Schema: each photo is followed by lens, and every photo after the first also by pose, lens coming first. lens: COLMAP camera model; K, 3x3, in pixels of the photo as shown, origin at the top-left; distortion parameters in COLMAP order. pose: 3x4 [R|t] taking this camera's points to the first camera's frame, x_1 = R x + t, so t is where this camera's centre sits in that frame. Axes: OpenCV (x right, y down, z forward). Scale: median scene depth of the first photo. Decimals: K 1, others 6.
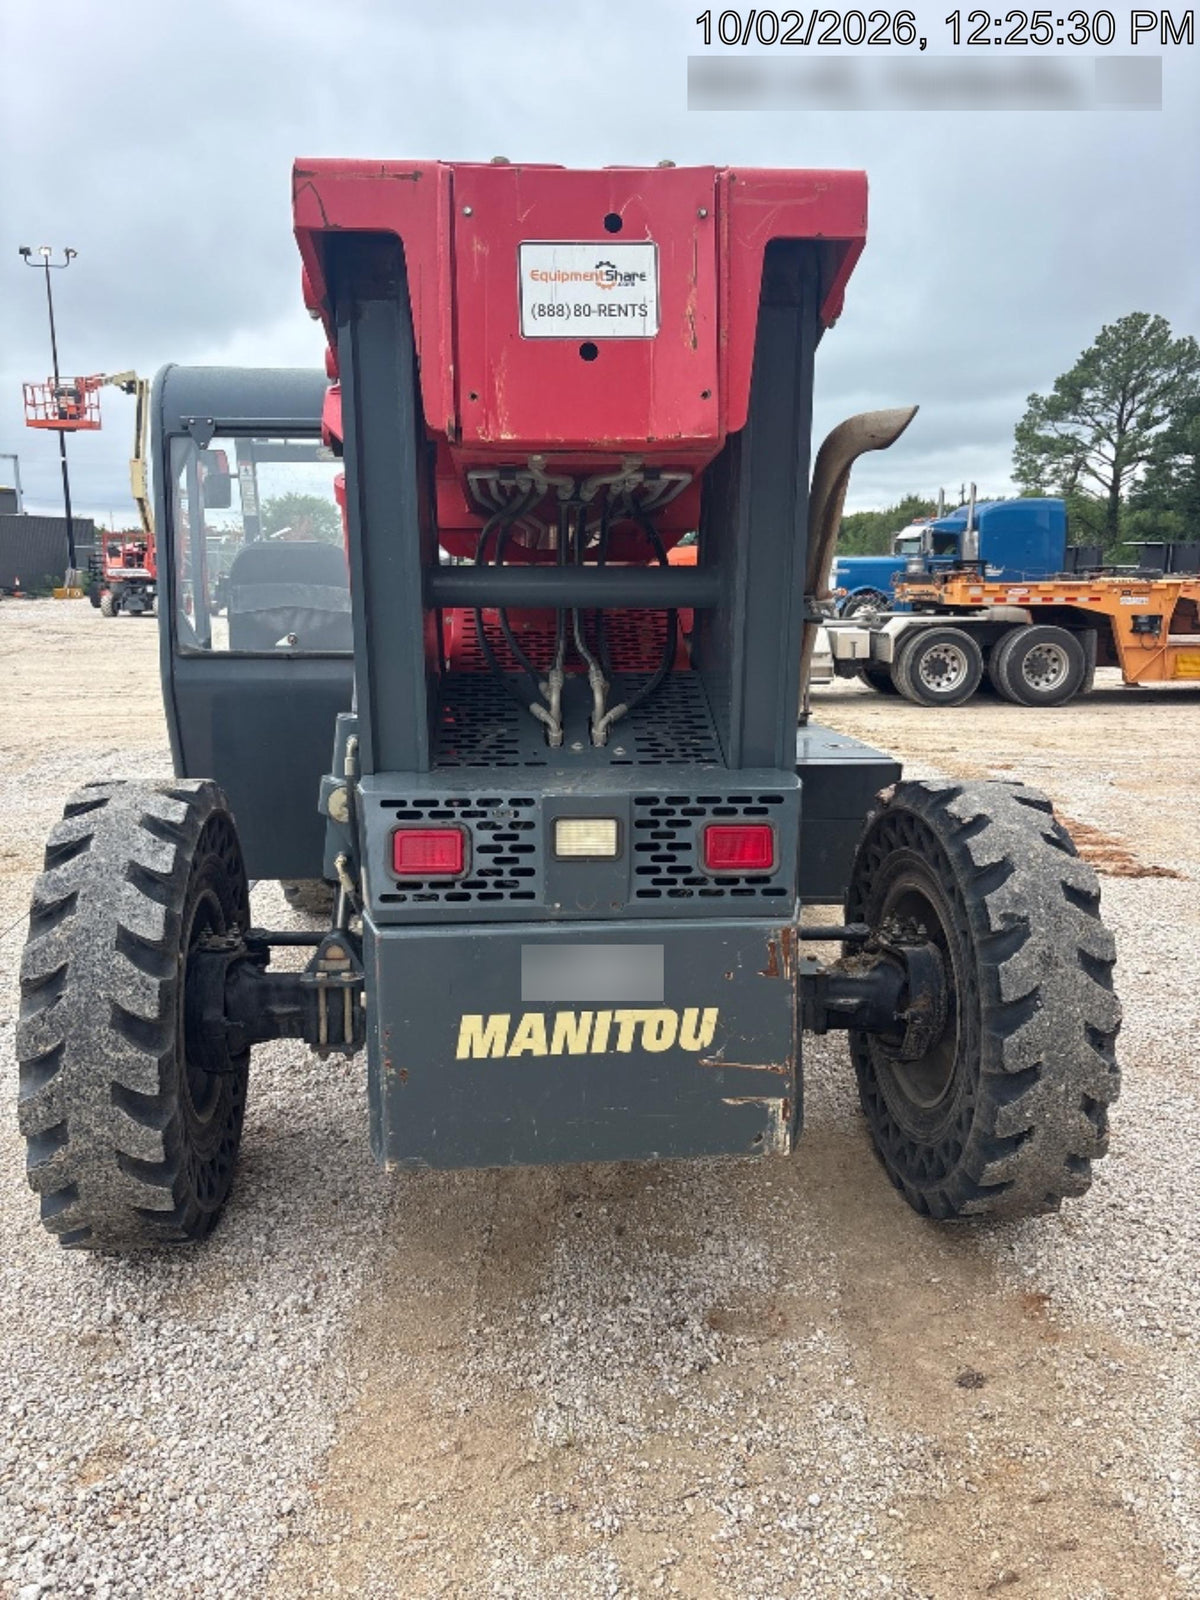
lens RADIAL K [[1181.0, 0, 611.9], [0, 1181.0, 788.4], [0, 0, 1]] dist [0.036957, -0.033578]
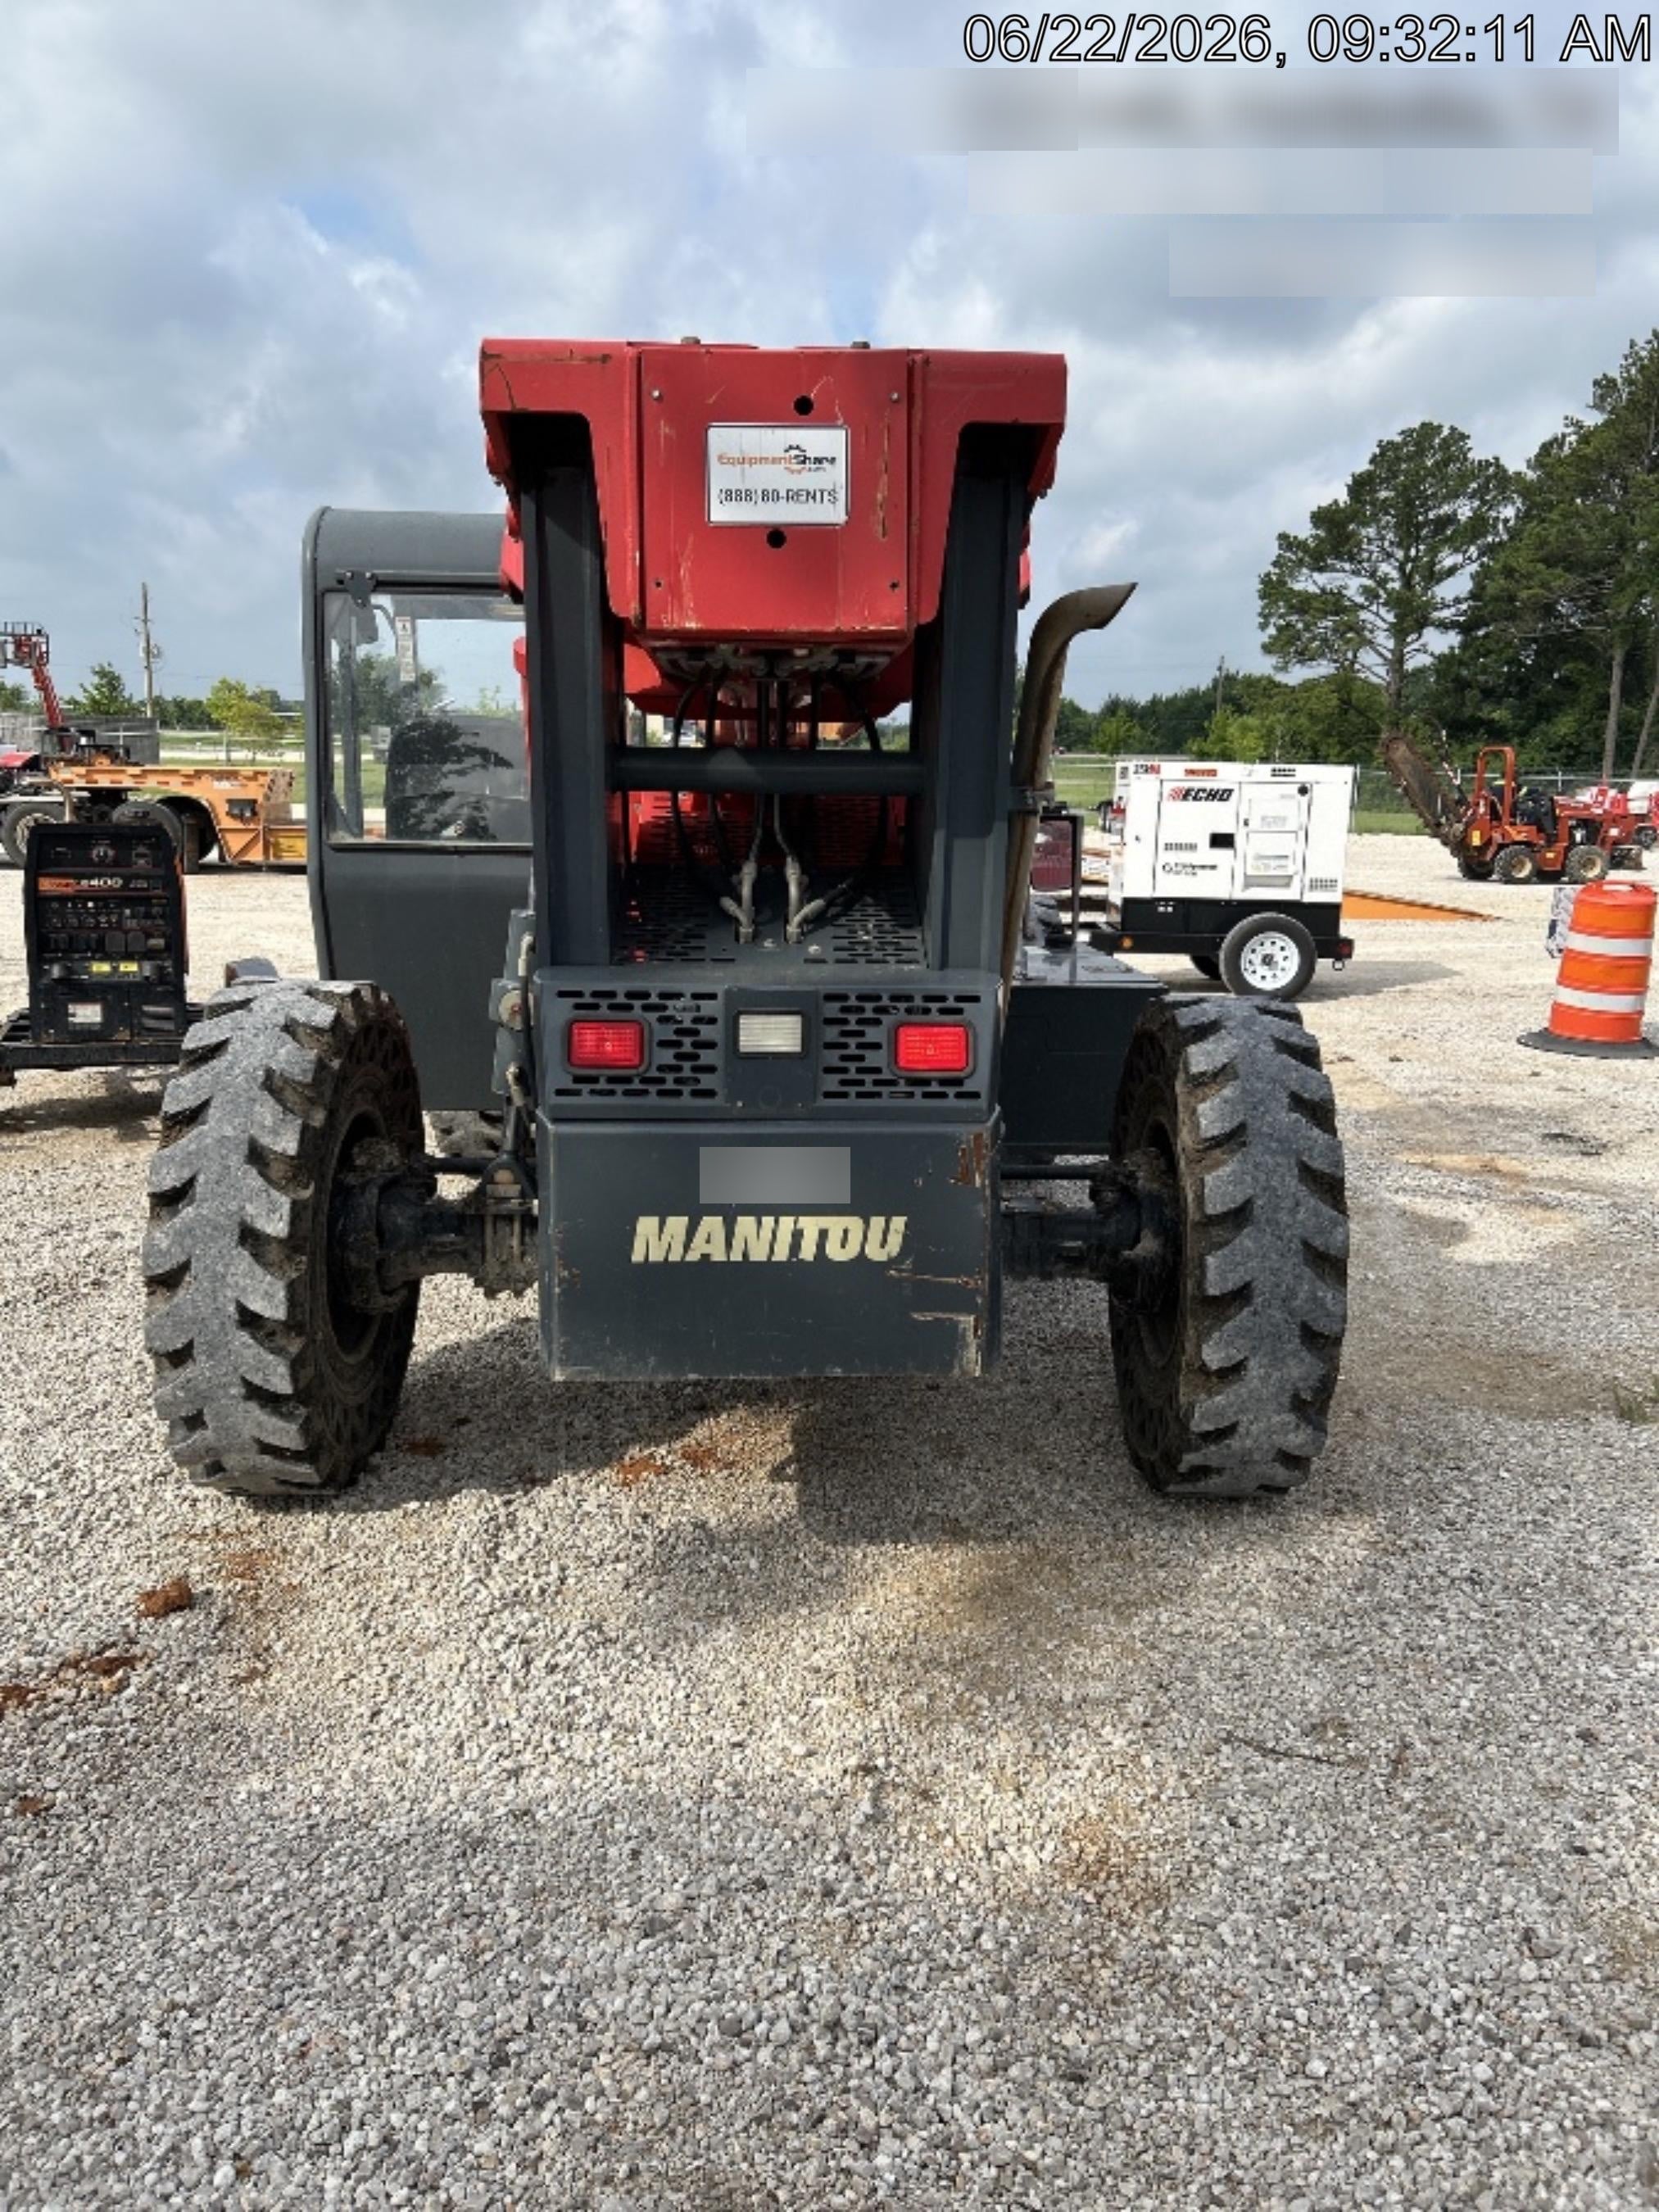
lens RADIAL K [[1681.6, 0, 862.4], [0, 1681.6, 1042.1], [0, 0, 1]] dist [0.024230, -0.001690]
pose [[0.999663, 0.019951, -0.016621, 0.074483], [-0.019881, 0.999793, 0.004381, 0.040342], [0.016705, -0.004049, 0.999852, -0.357793]]
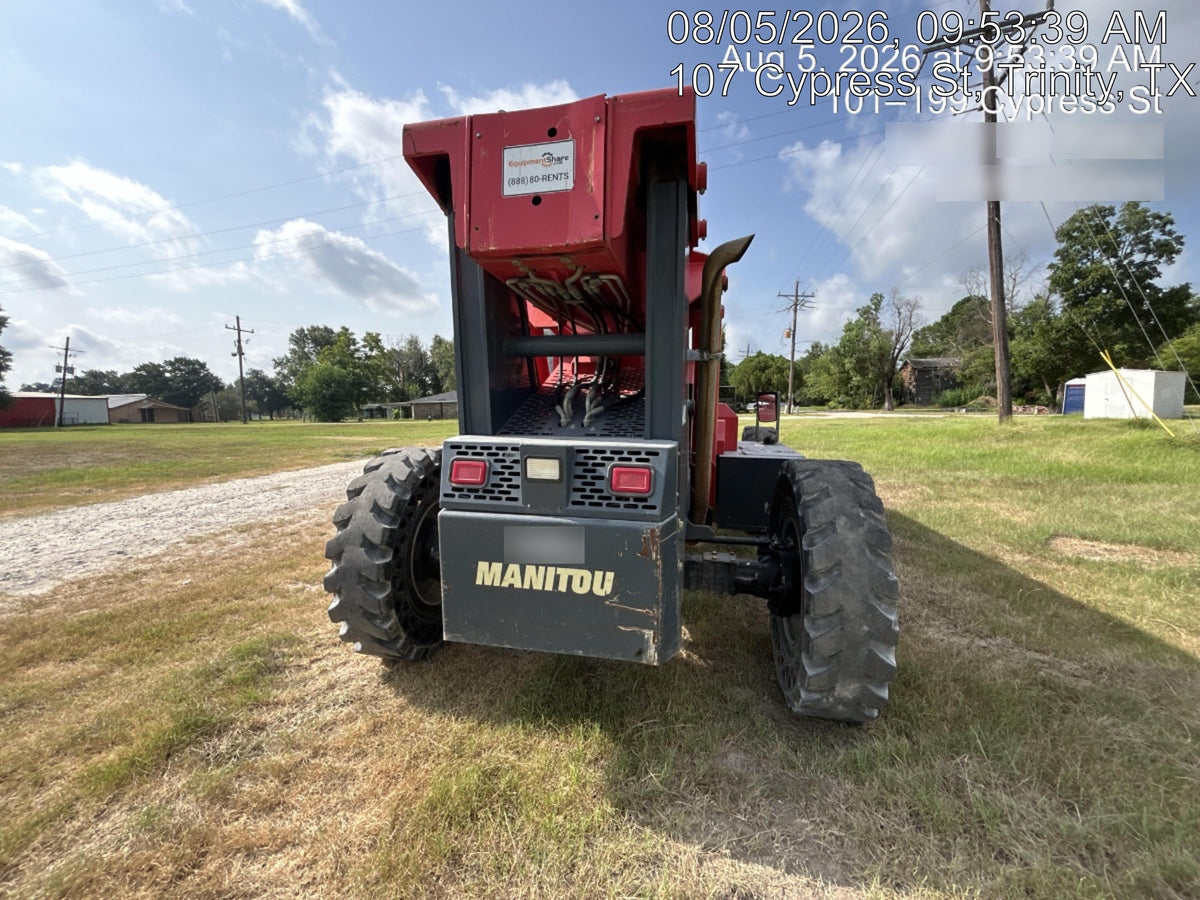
lens RADIAL K [[473.4, 0, 598.0], [0, 473.4, 436.9], [0, 0, 1]] dist [-0.000060, -0.000065]
pose [[0.959652, 0.030187, -0.279566, 0.255699], [-0.052662, 0.995924, -0.073230, 0.040447], [0.276216, 0.084998, 0.957330, 0.314851]]
